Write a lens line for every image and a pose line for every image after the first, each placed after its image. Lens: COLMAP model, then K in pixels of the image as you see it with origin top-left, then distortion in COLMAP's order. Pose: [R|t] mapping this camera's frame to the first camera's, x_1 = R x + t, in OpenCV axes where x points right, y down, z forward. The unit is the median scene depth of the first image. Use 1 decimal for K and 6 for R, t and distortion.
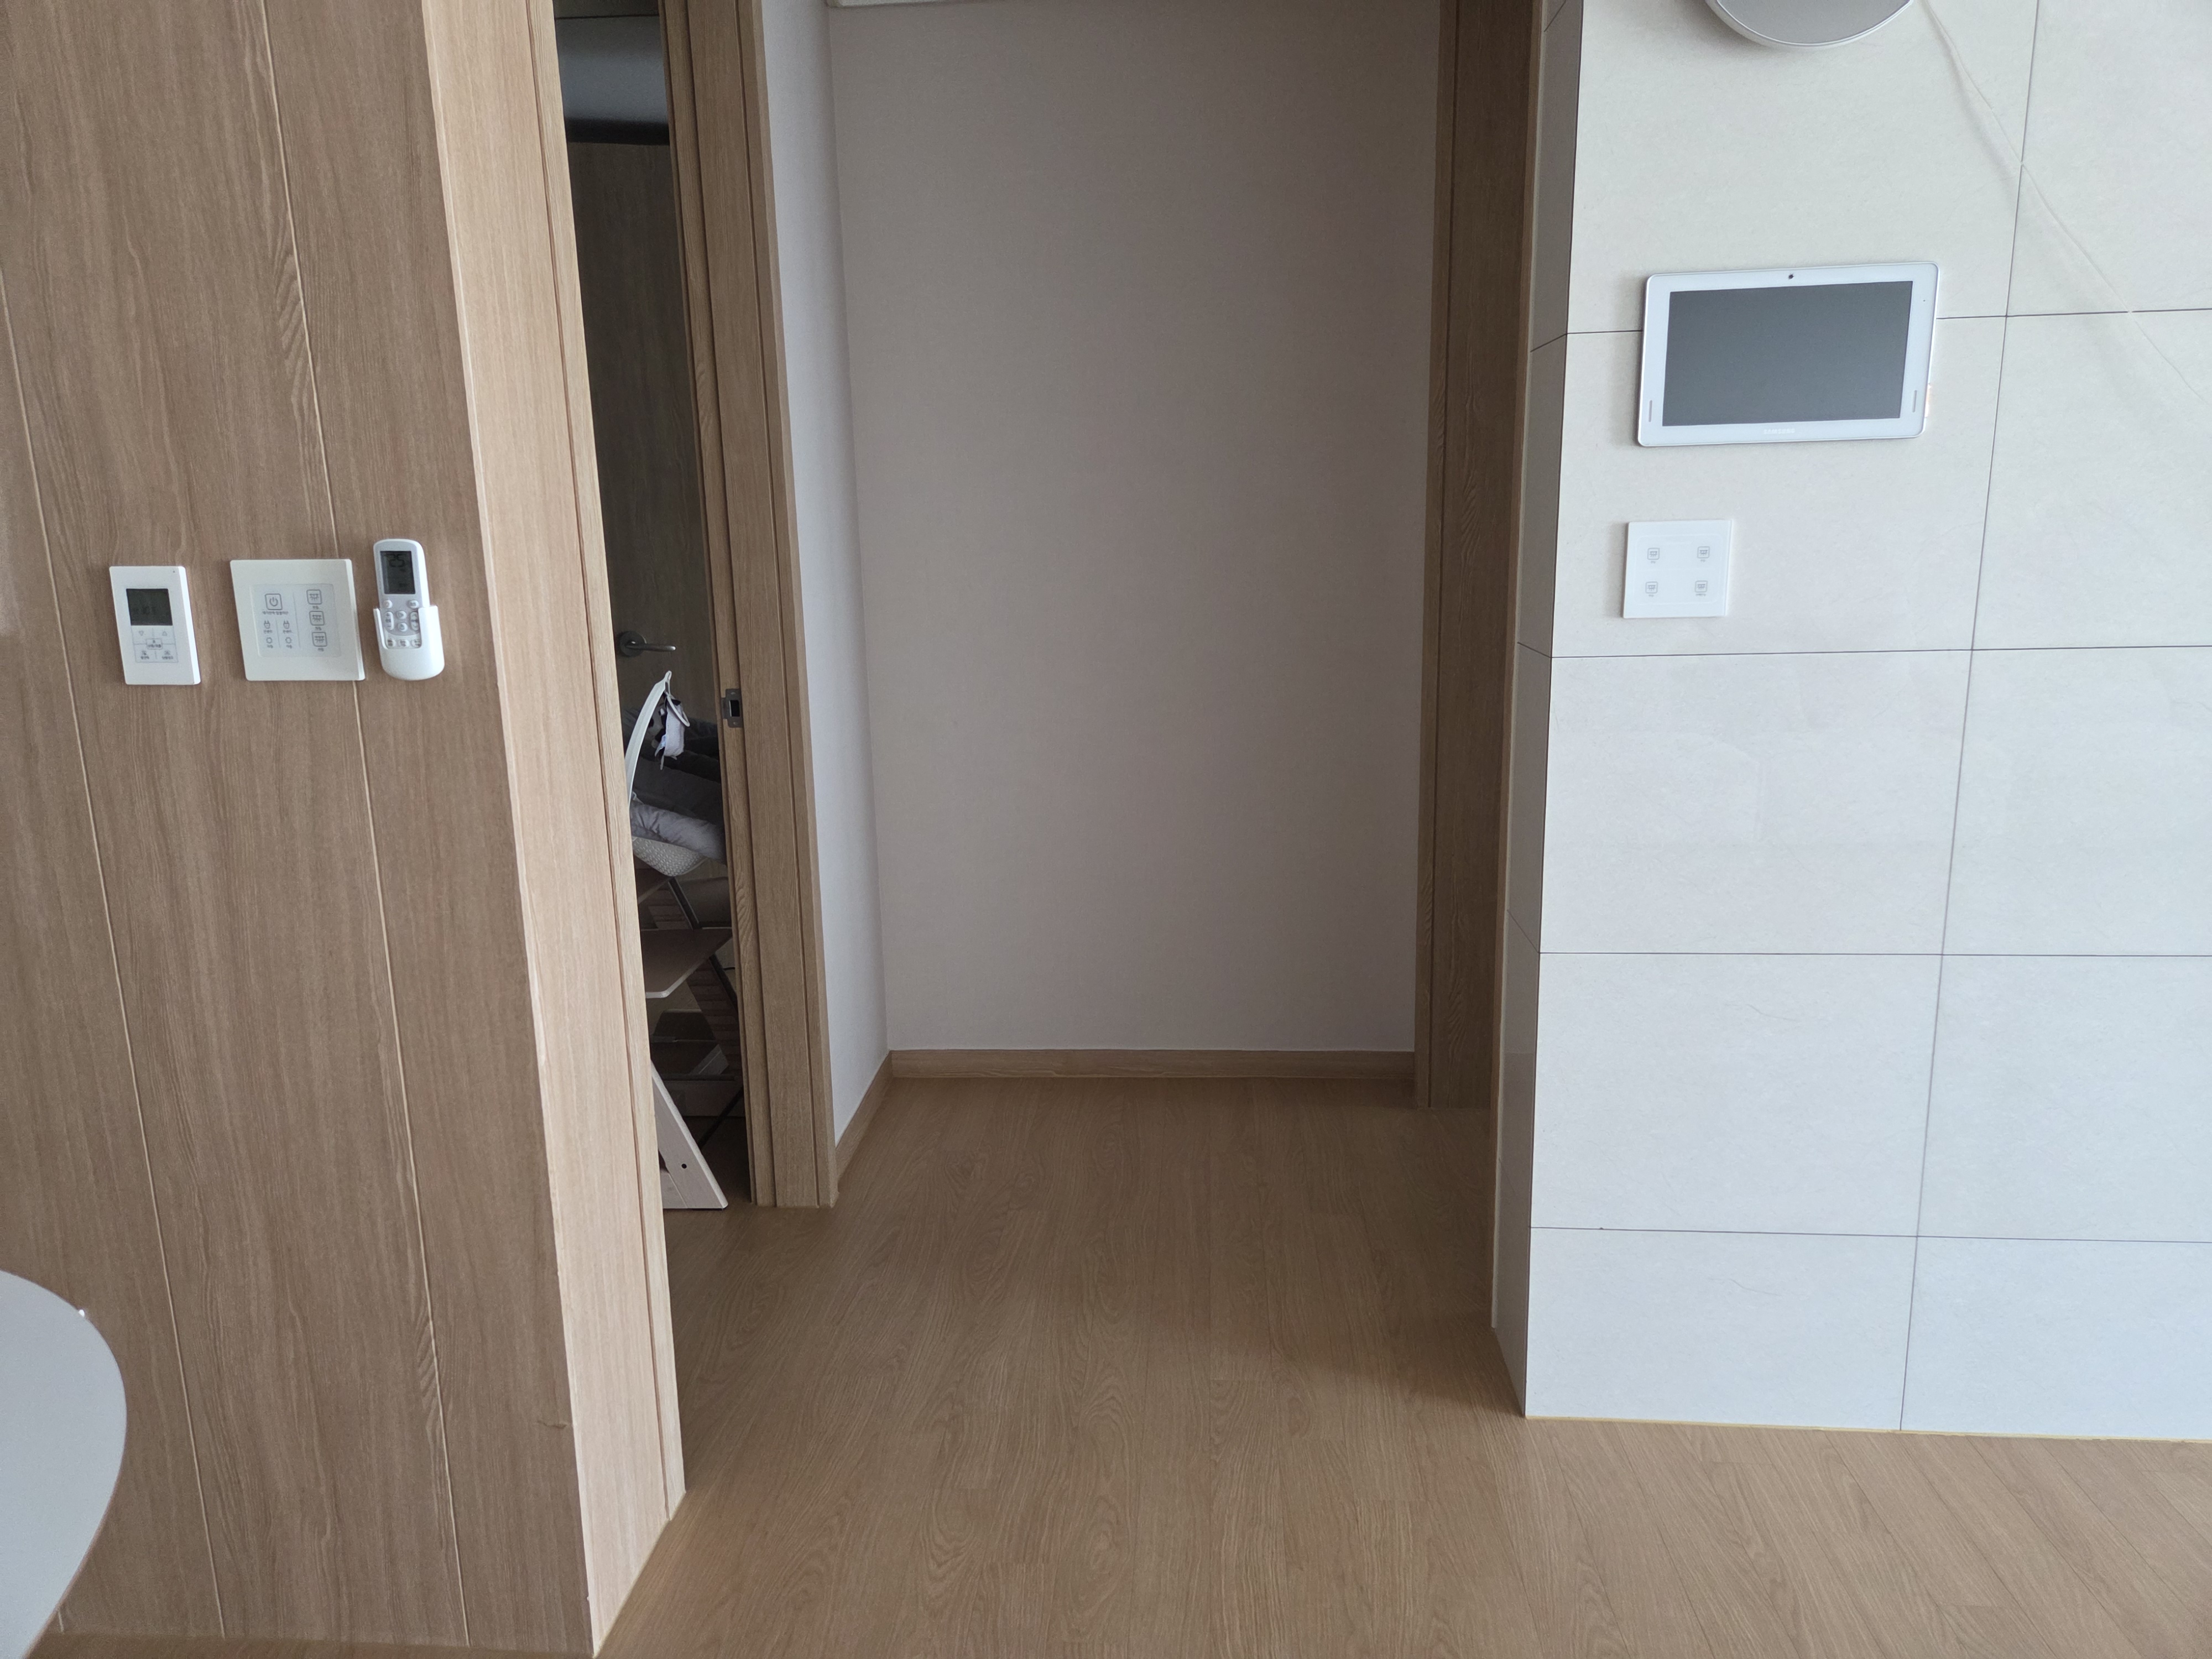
lens RADIAL K [[1501.3, 0, 1105.9], [0, 1501.3, 838.0], [0, 0, 1]] dist [0.043912, -0.006369]
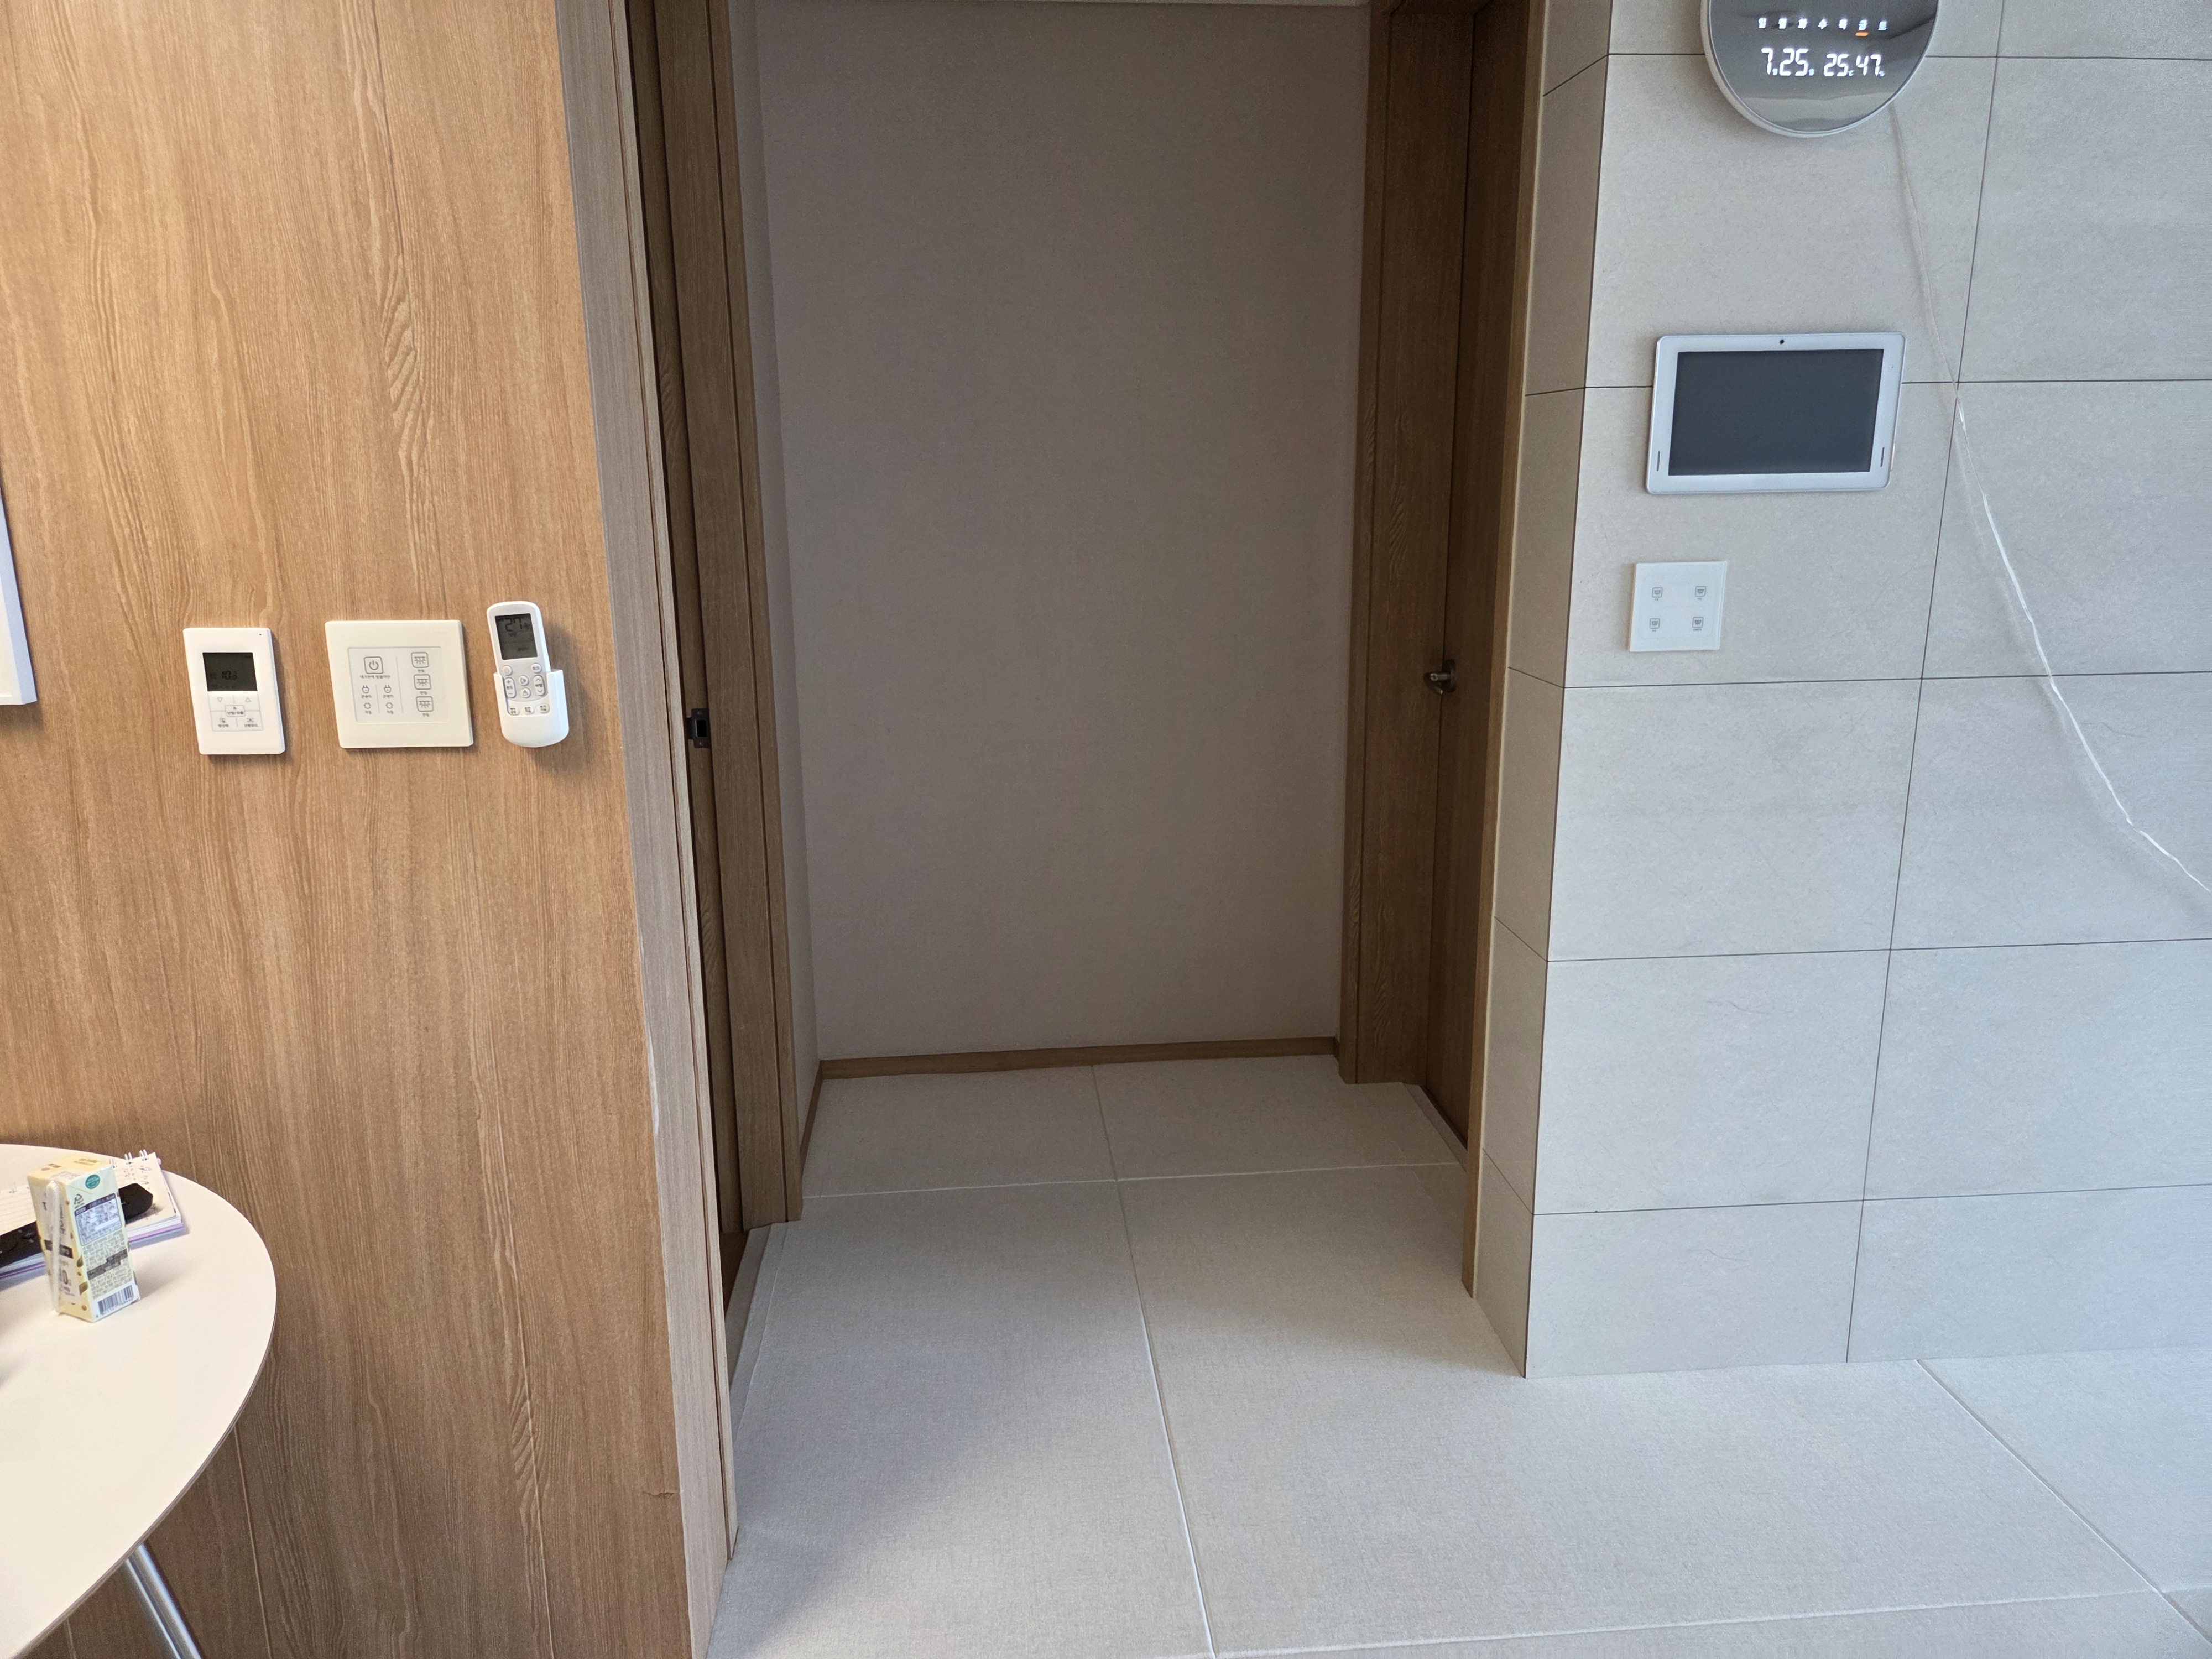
lens RADIAL K [[1501.3, 0, 1087.0], [0, 1501.3, 826.2], [0, 0, 1]] dist [0.043912, -0.006369]
pose [[0.986326, -0.026036, 0.162736, -0.248963], [0.022374, 0.999454, 0.024296, -0.064020], [-0.163280, -0.020323, 0.986370, -0.001795]]
